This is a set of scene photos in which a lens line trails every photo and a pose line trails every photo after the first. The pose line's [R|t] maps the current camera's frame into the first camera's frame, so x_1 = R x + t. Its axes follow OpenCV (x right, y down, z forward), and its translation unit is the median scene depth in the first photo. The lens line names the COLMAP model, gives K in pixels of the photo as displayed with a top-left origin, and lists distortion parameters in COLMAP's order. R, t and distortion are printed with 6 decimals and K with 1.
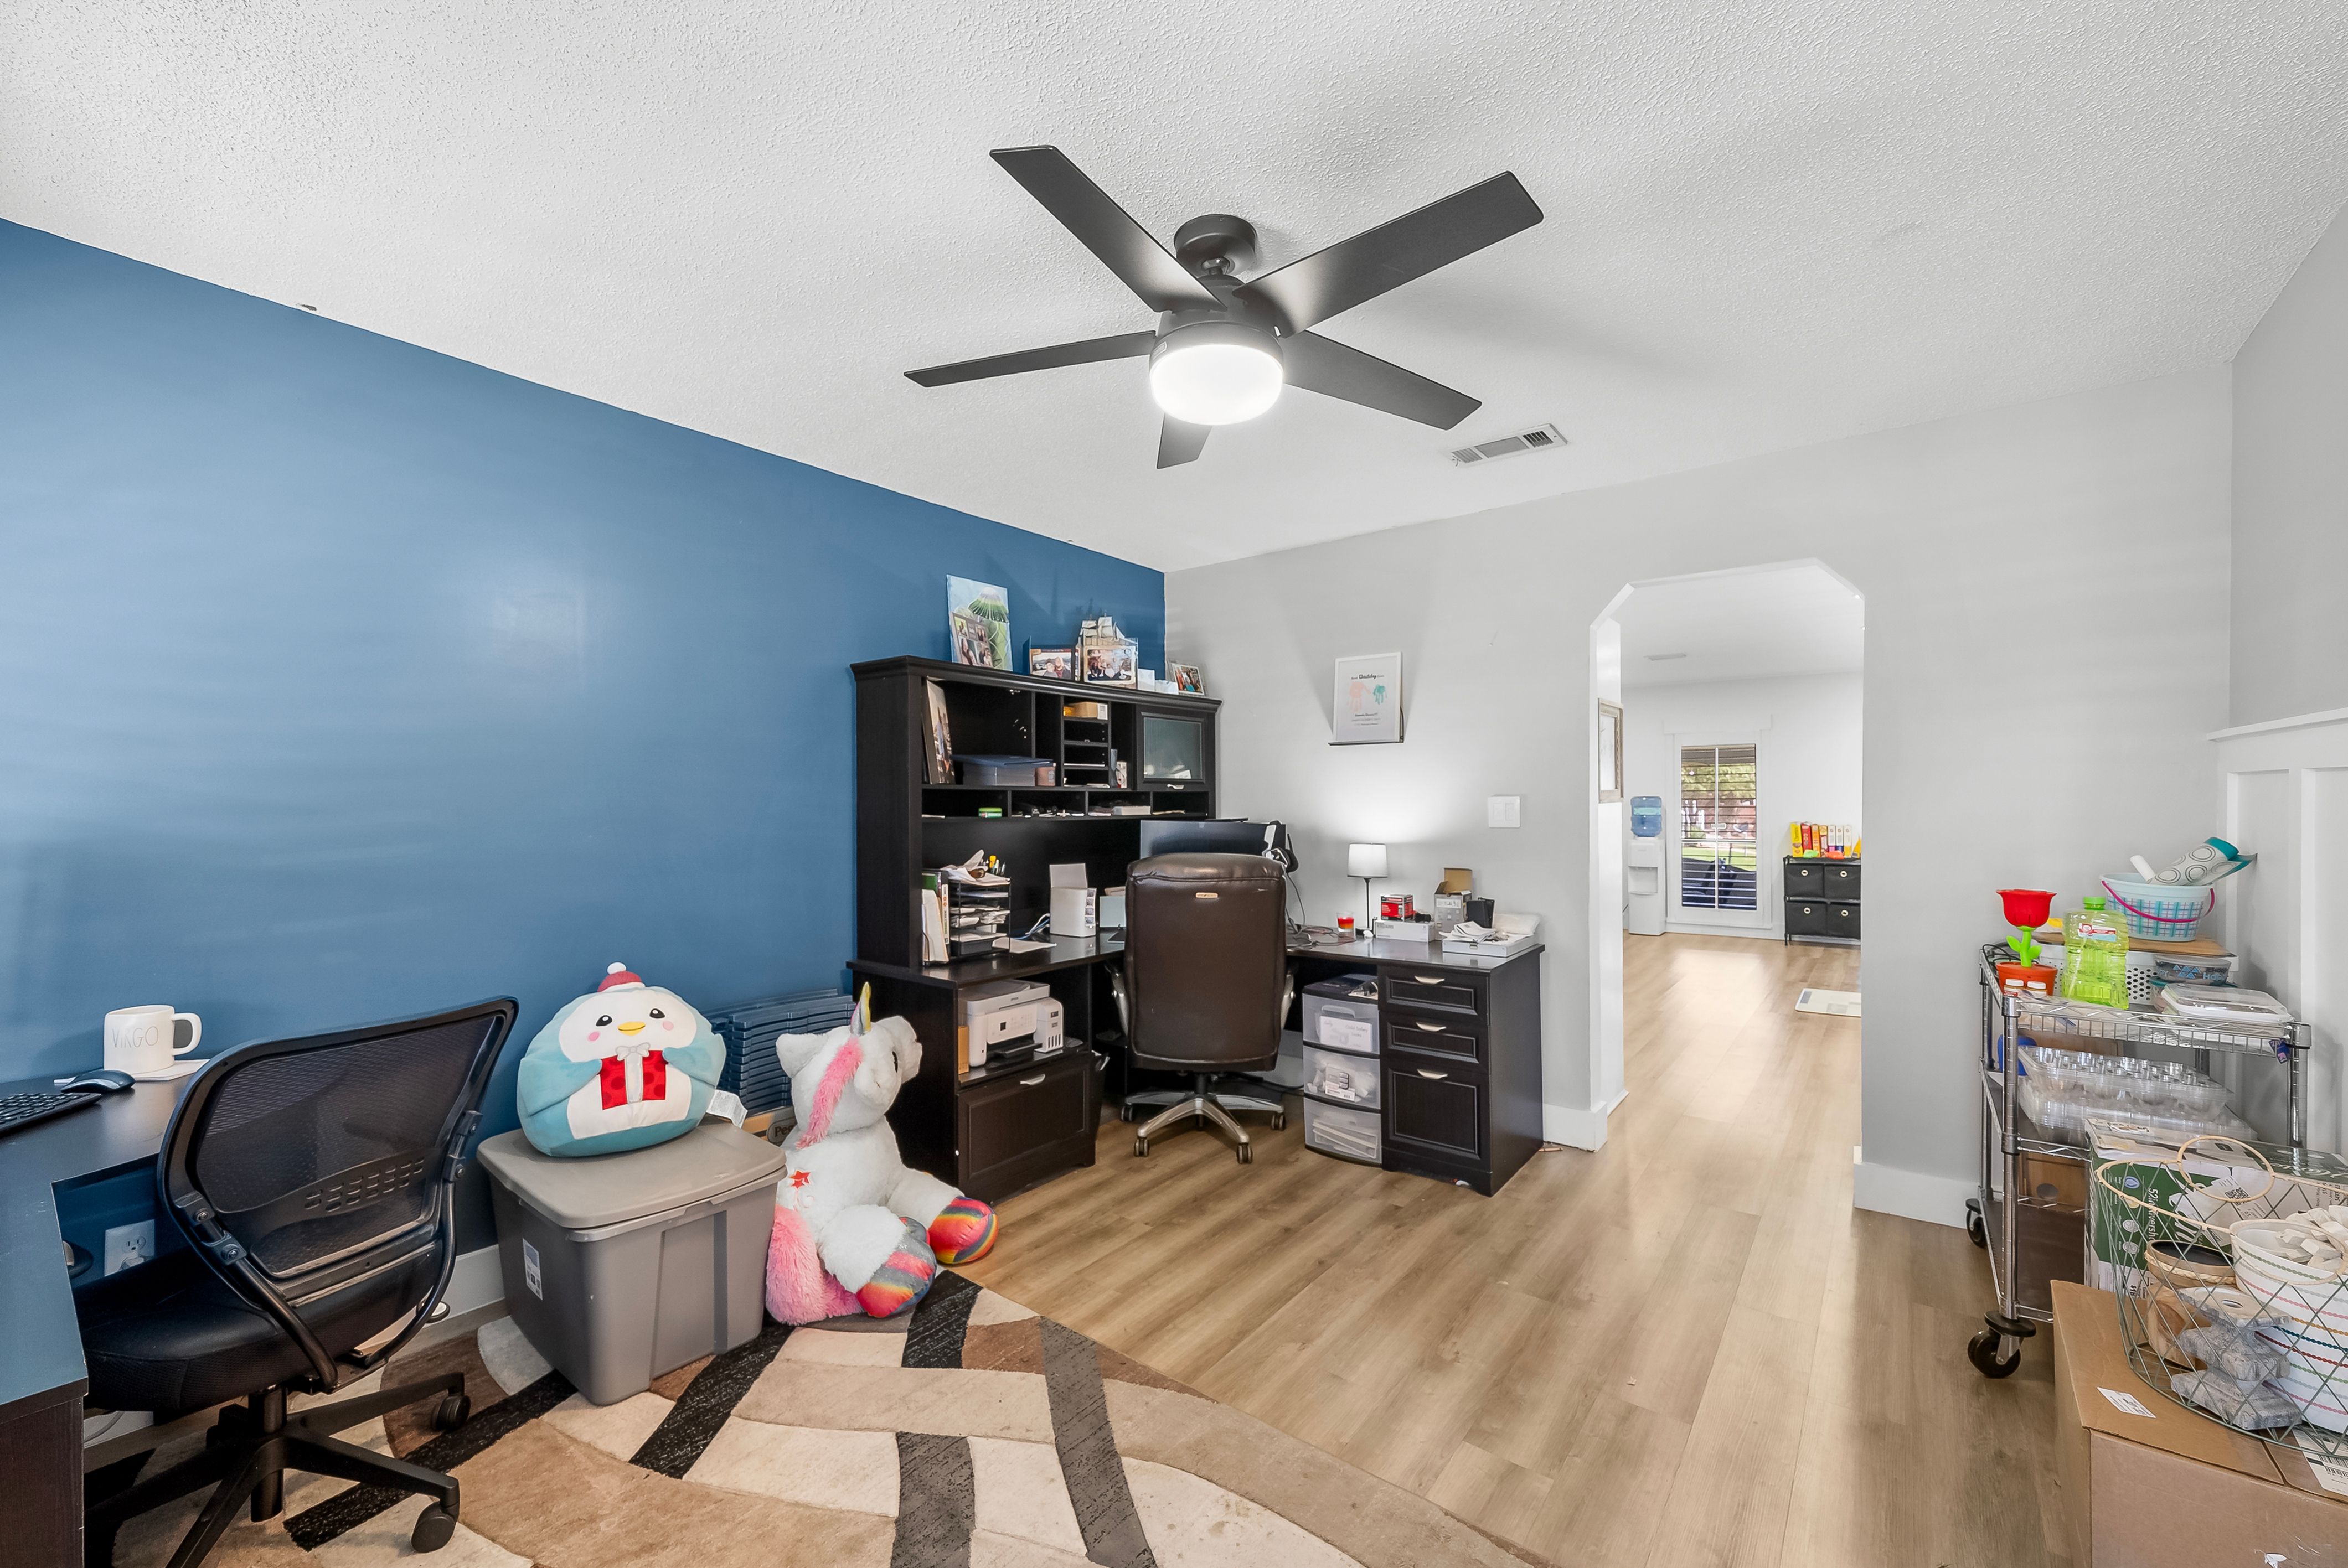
lens RADIAL K [[922.9, 0, 1173.9], [0, 922.9, 800.6], [0, 0, 1]] dist [0.000449, 0.000143]
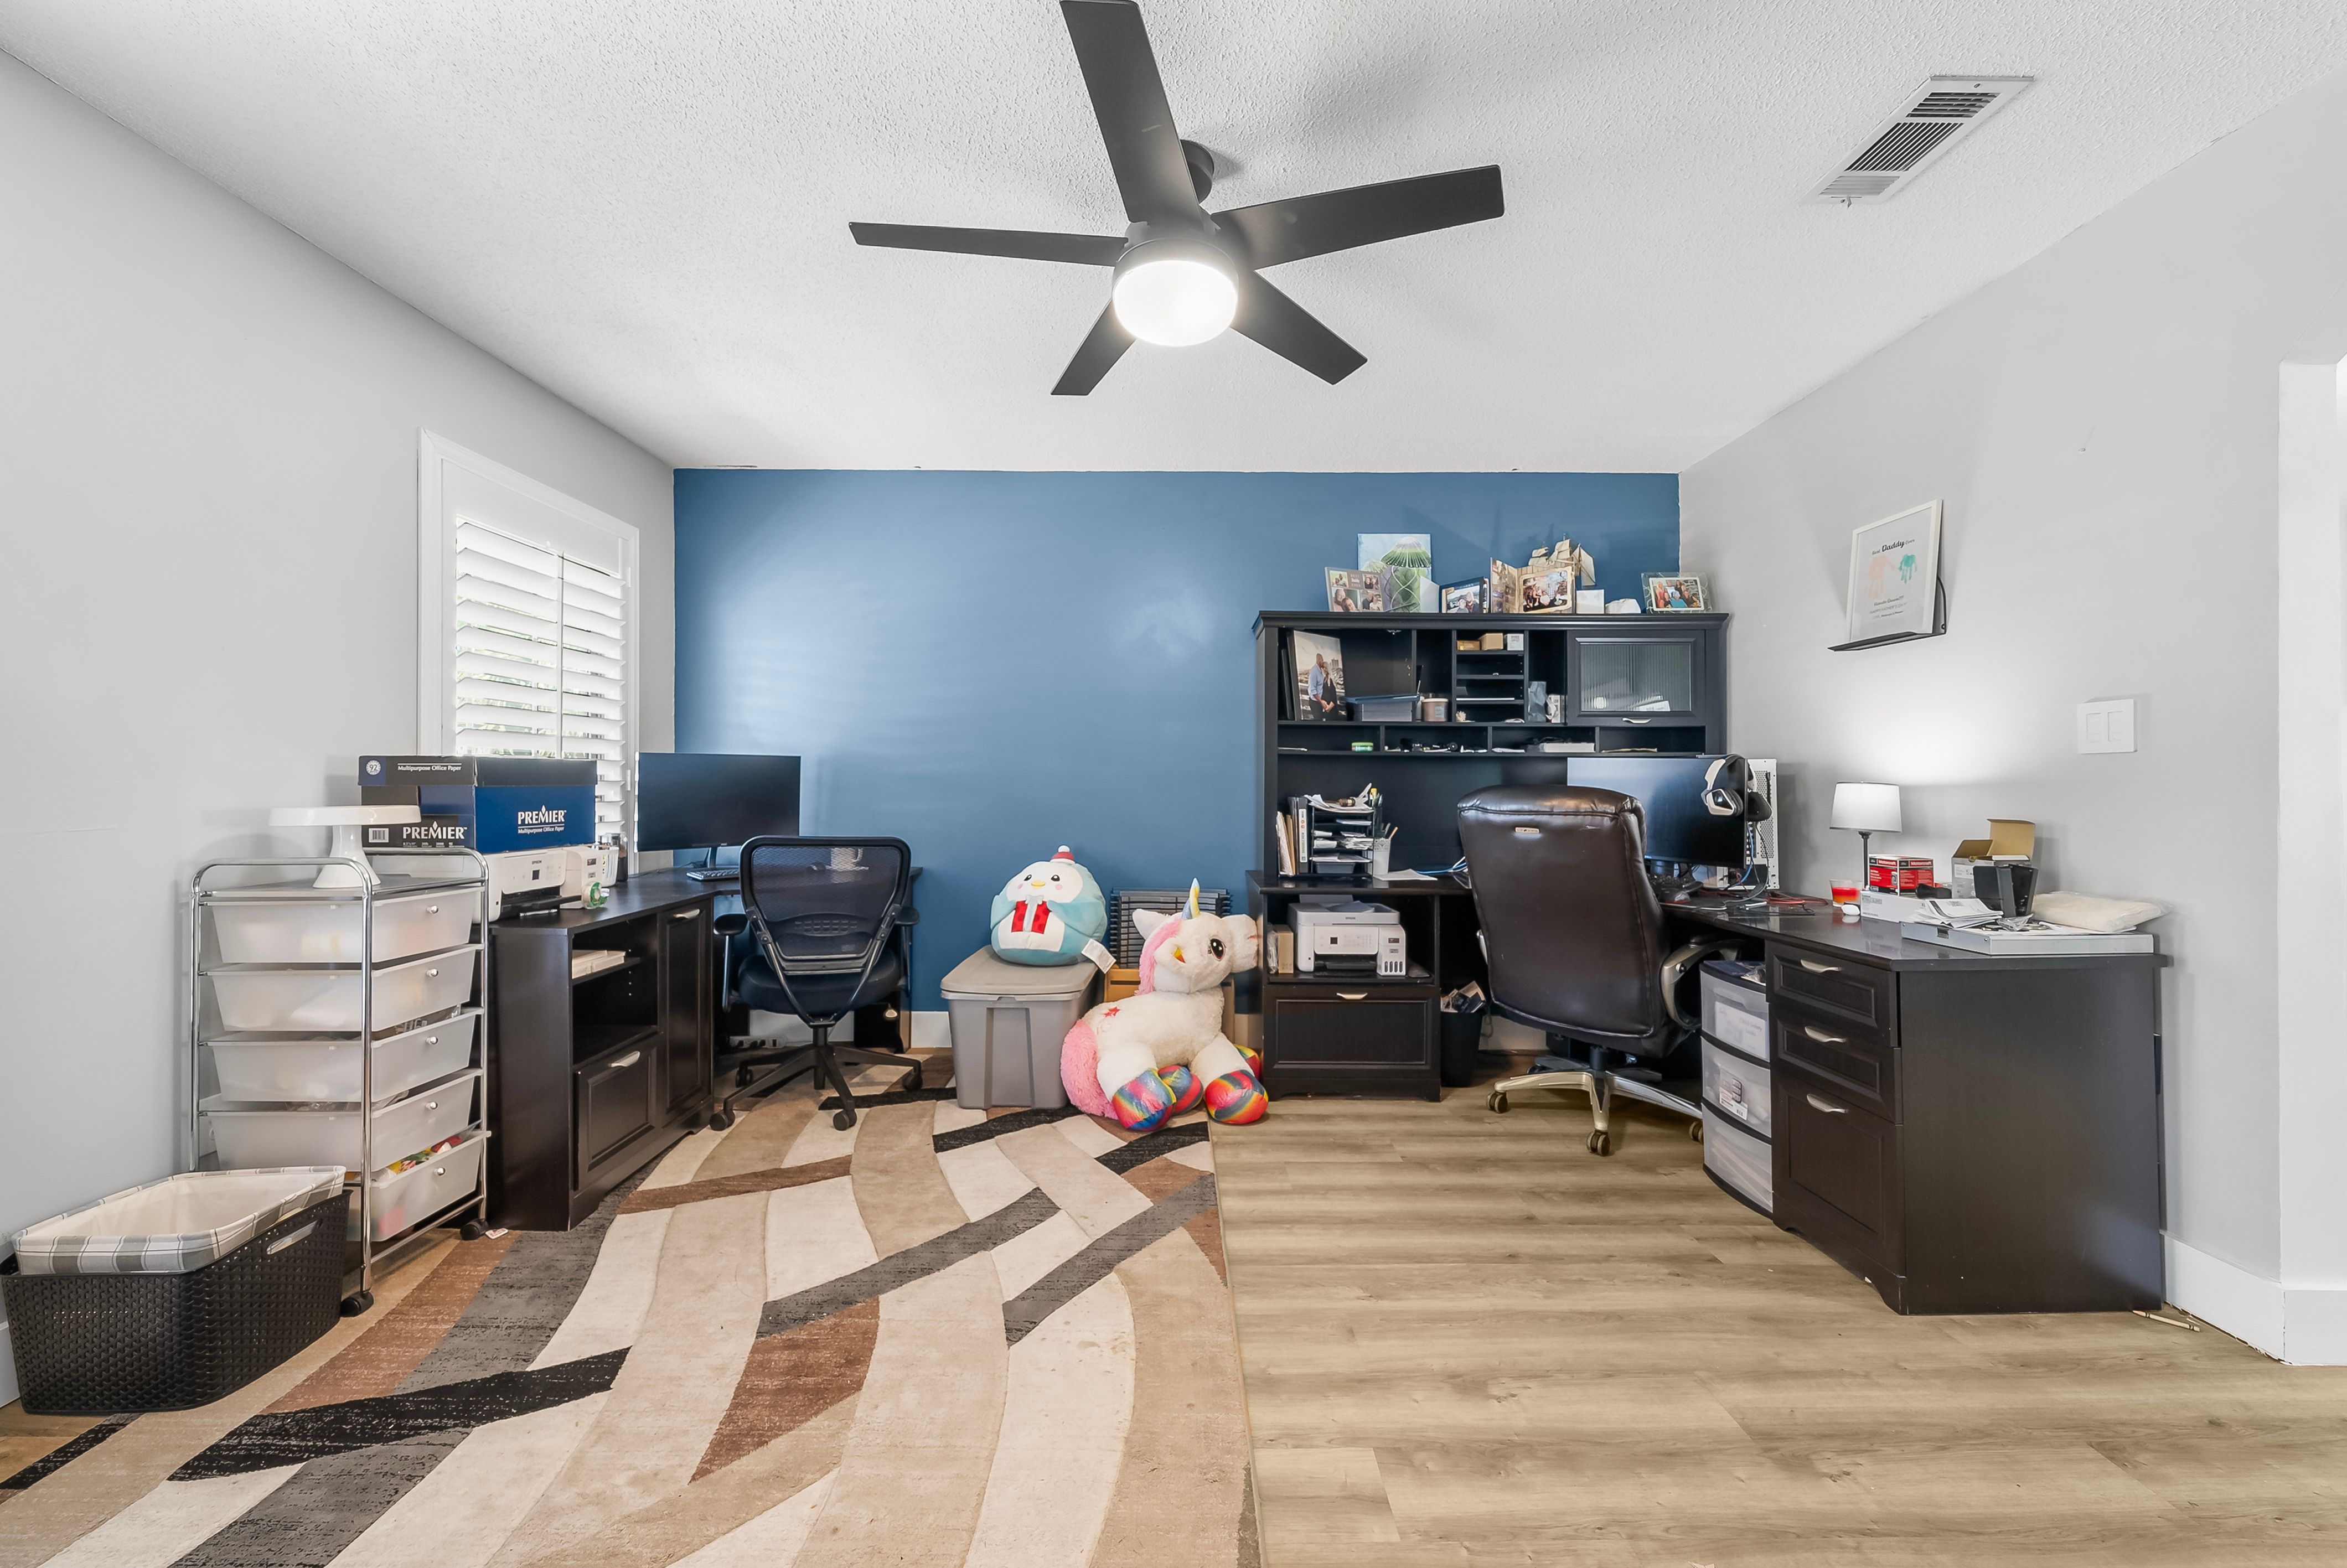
lens RADIAL K [[854.8, 0, 1181.2], [0, 854.8, 777.2], [0, 0, 1]] dist [-0.001707, 0.000222]
pose [[0.633354, 0.000556, -0.773862, 0.447108], [-0.003631, 0.999991, -0.002254, 0.052733], [0.773854, 0.004238, 0.633350, 0.212830]]
